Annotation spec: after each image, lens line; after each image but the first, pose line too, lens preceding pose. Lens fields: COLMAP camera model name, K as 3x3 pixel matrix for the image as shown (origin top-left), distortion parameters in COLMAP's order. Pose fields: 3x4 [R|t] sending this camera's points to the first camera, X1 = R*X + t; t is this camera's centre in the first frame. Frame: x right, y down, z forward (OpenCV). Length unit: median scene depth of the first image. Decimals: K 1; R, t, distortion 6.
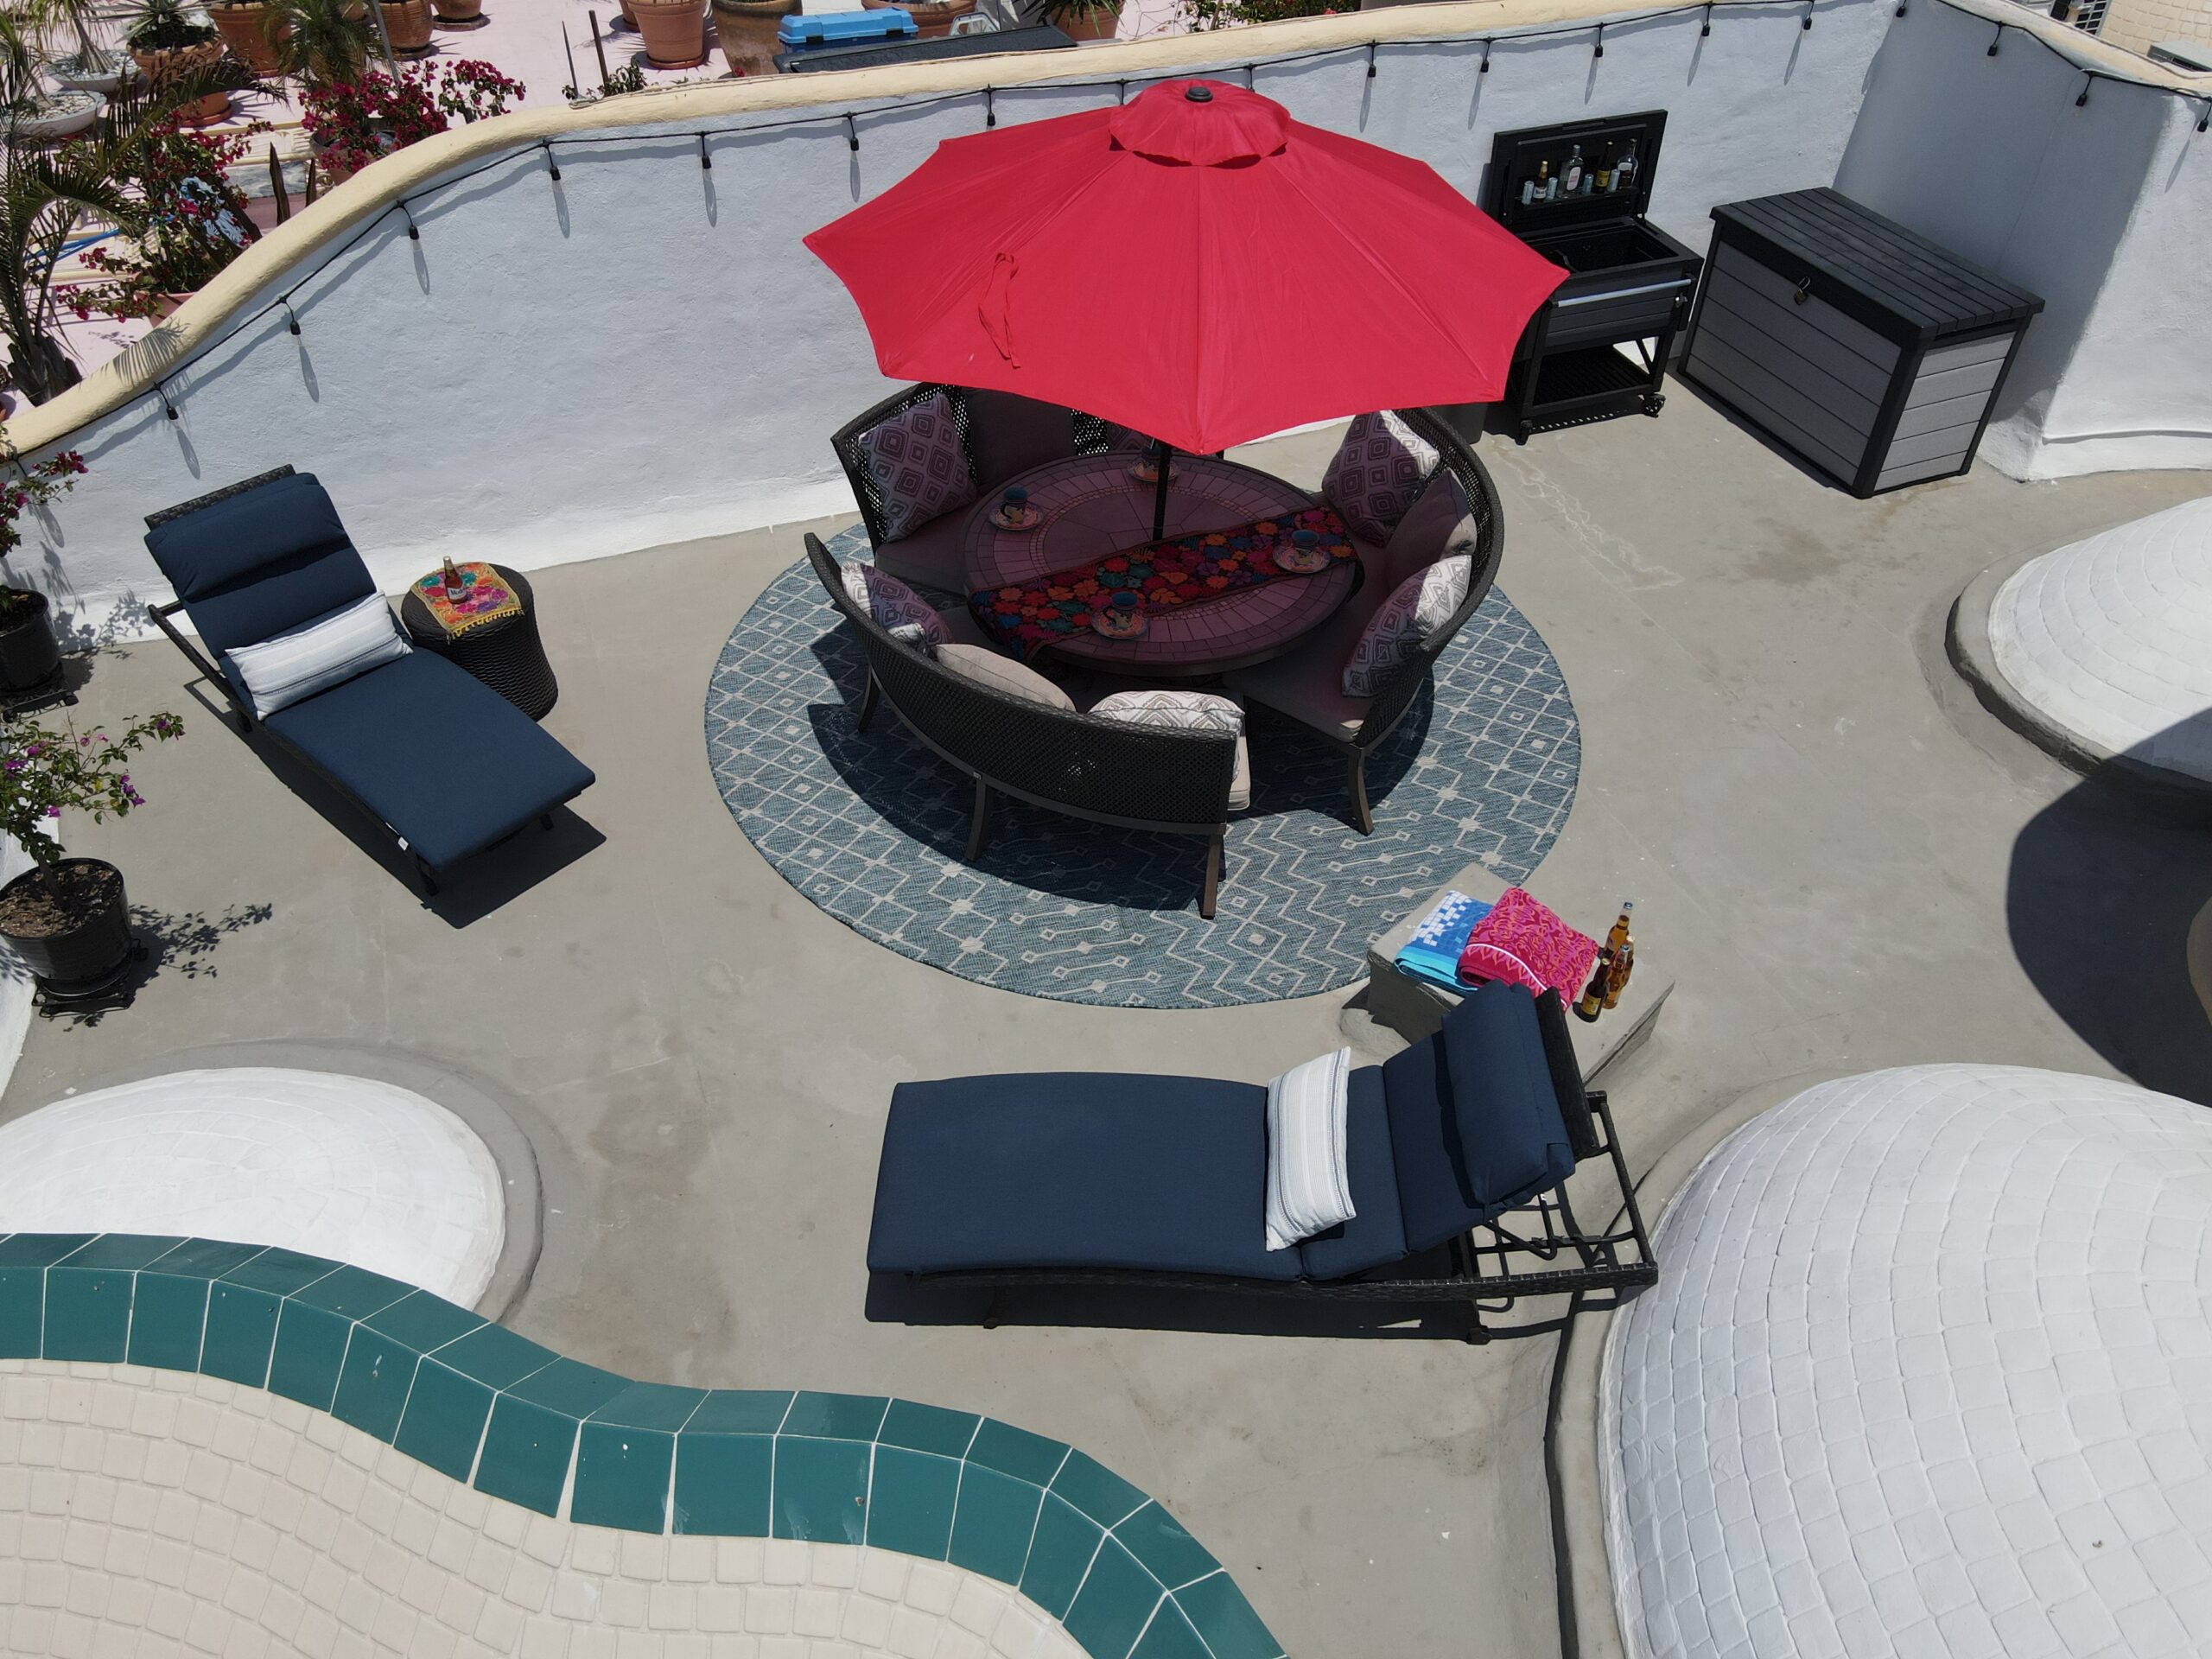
lens RADIAL K [[1632.2, 0, 1094.9], [0, 1632.2, 822.4], [0, 0, 1]] dist [-0.024979, 0.059676]
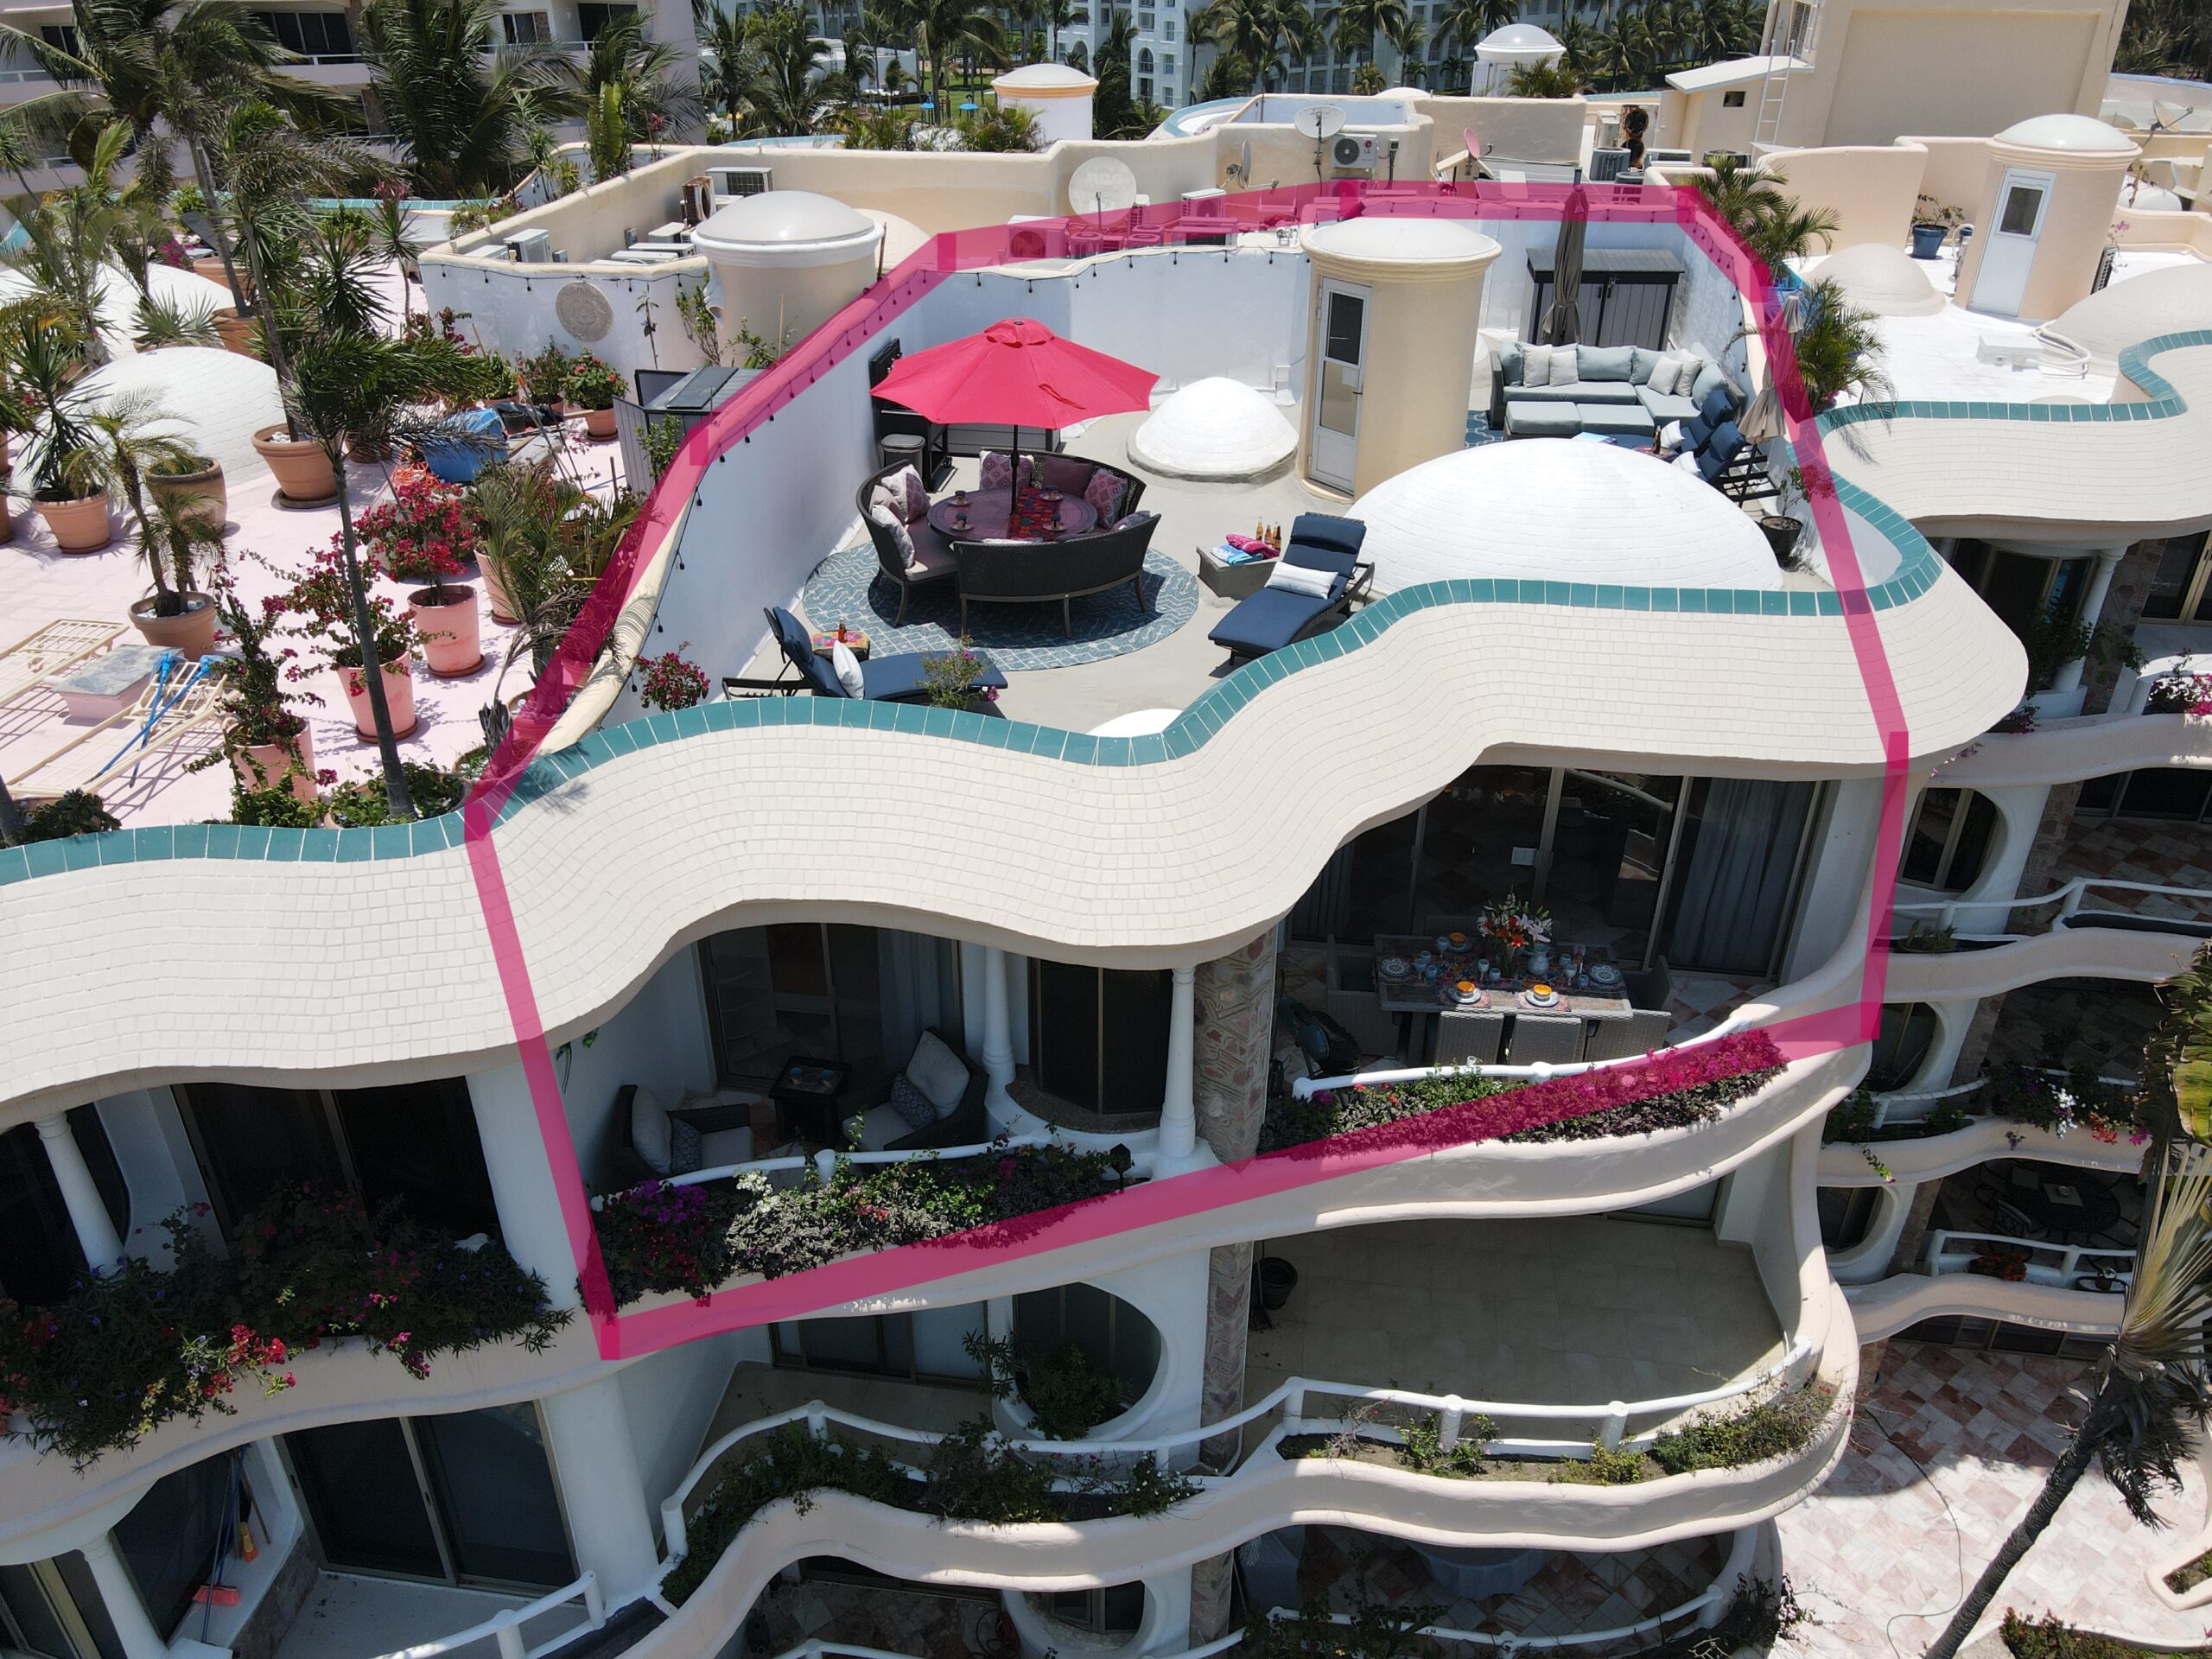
lens RADIAL K [[1632.2, 0, 1094.9], [0, 1632.2, 822.4], [0, 0, 1]] dist [-0.024979, 0.059676]
pose [[0.480958, -0.441818, 0.757282, -1.812874], [0.578873, 0.808734, 0.104188, 0.012825], [-0.658472, 0.388260, 0.644724, -0.398724]]
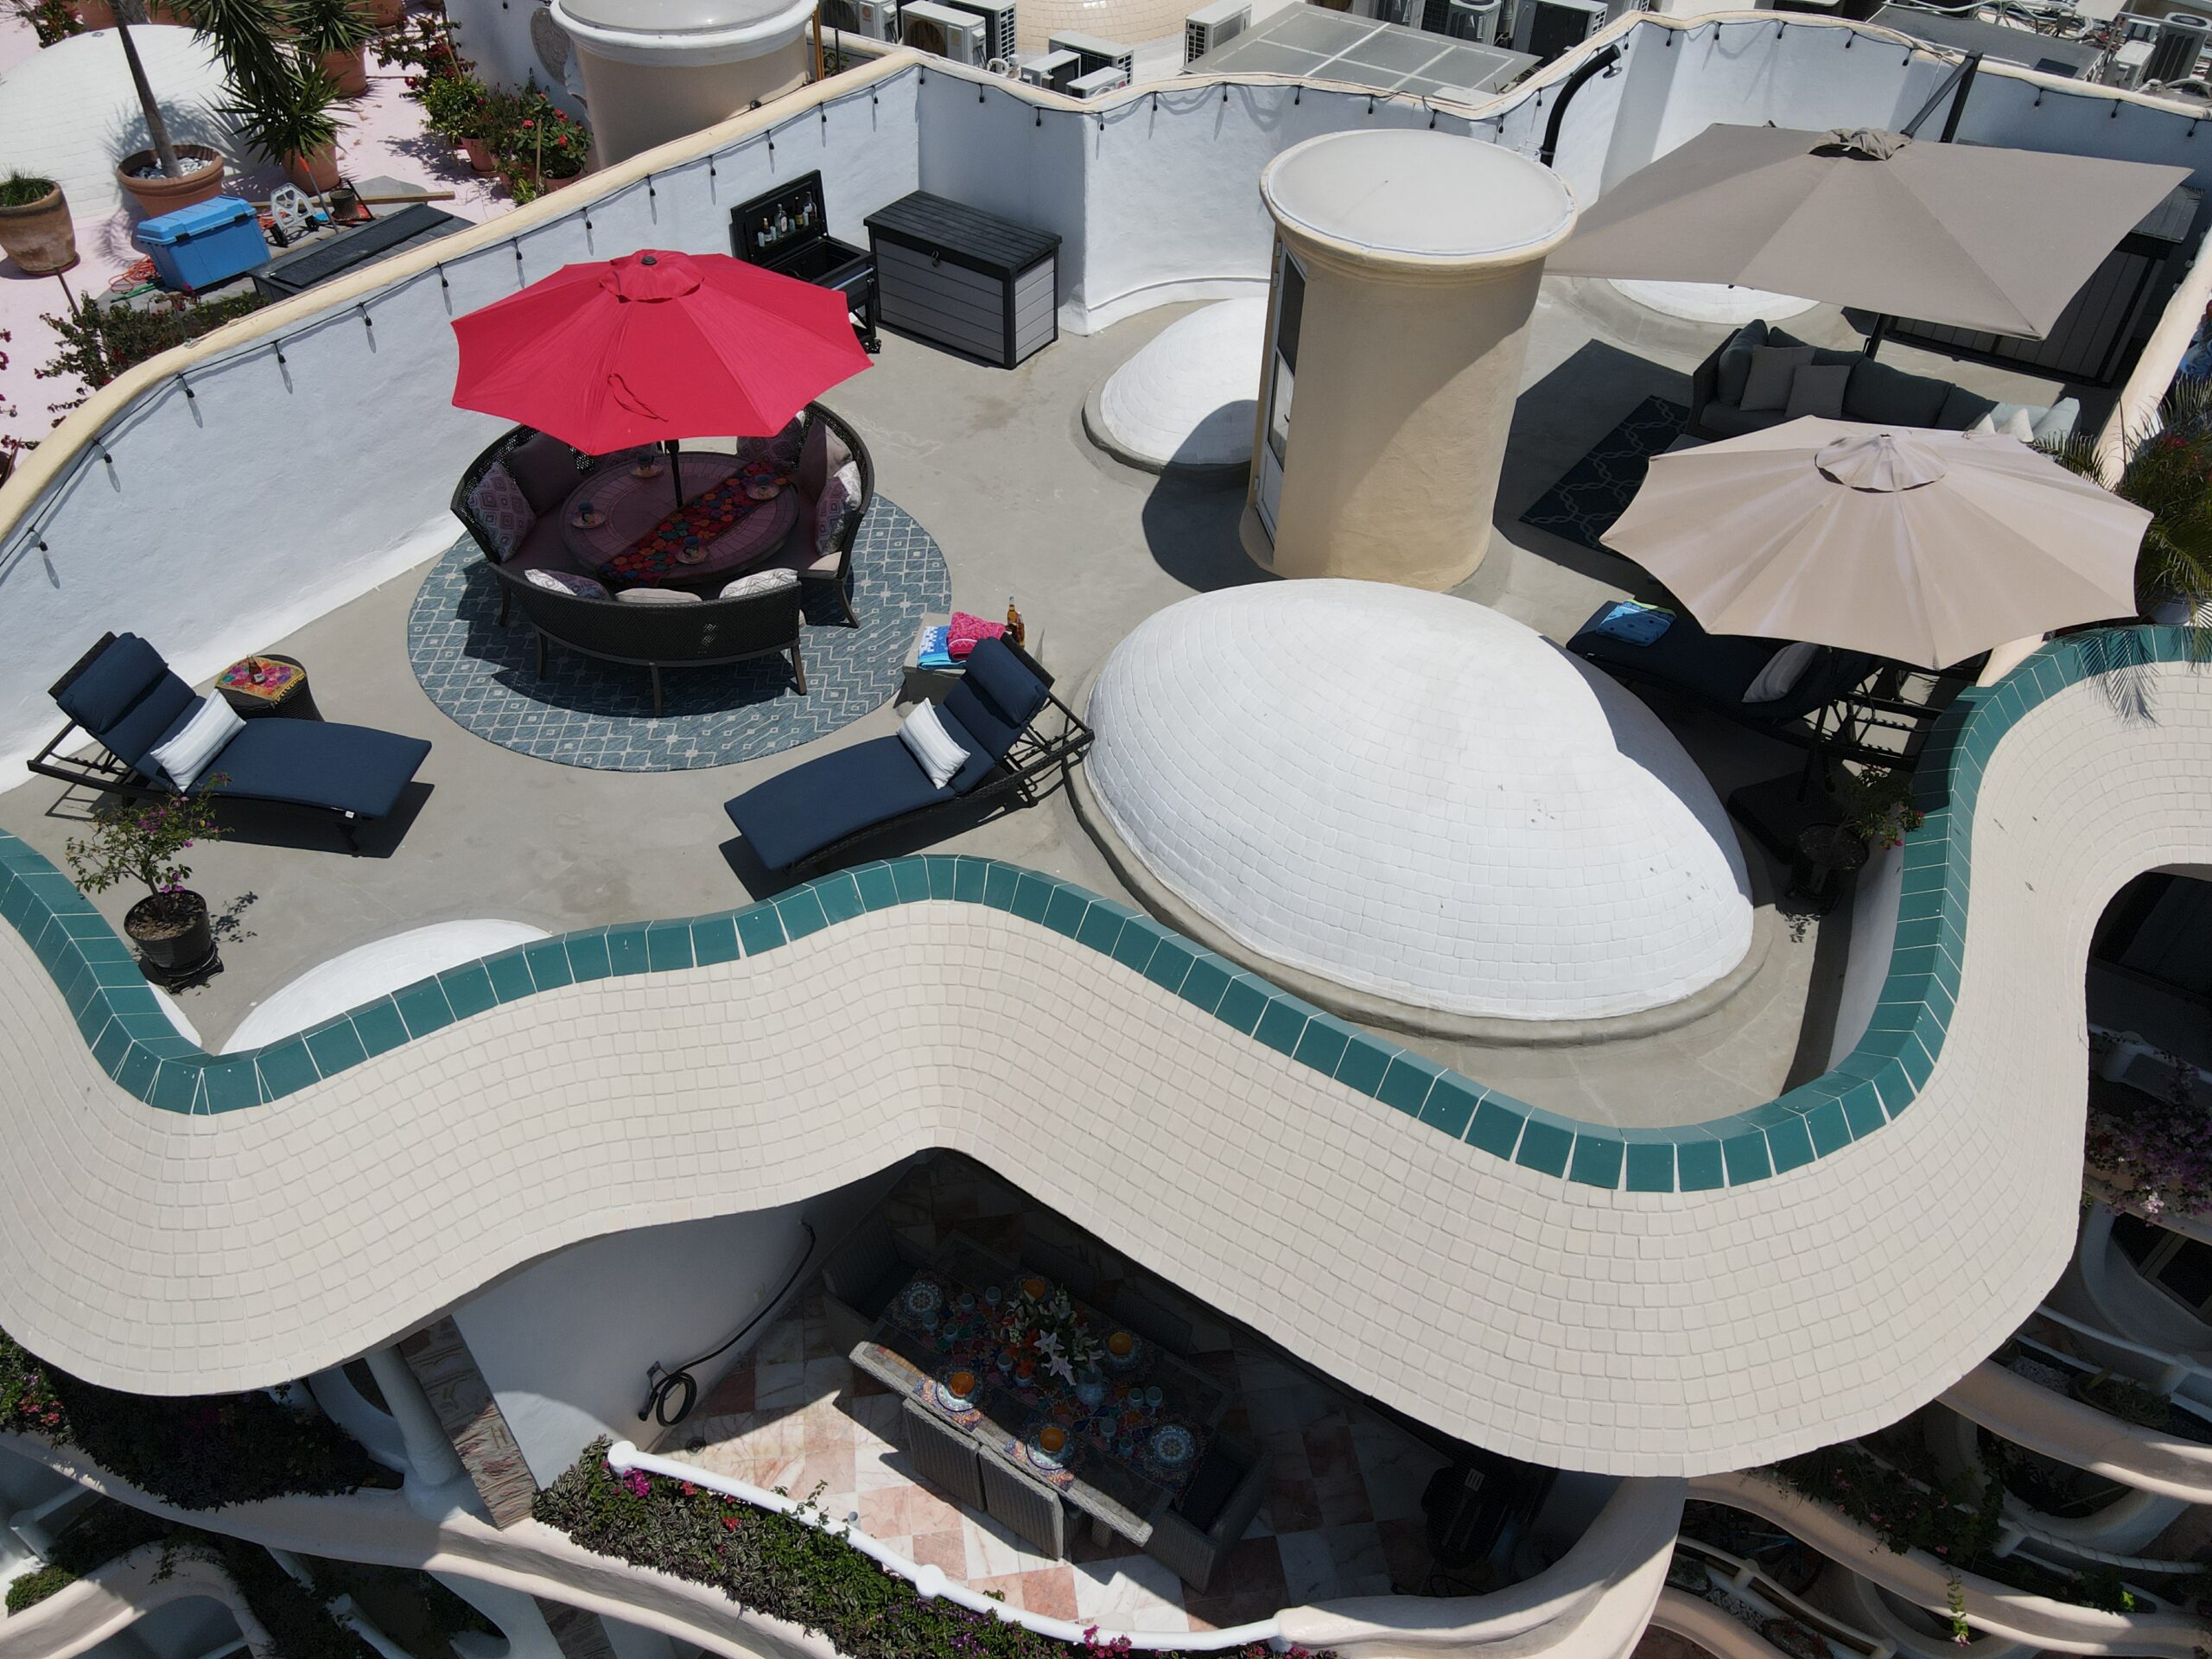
lens RADIAL K [[1627.5, 0, 1099.2], [0, 1627.5, 822.5], [0, 0, 1]] dist [-0.006382, 0.032451]
pose [[0.828953, -0.377647, 0.412577, -0.407957], [0.360754, 0.924702, 0.121585, 0.079320], [-0.427428, 0.048050, 0.902772, -0.672876]]
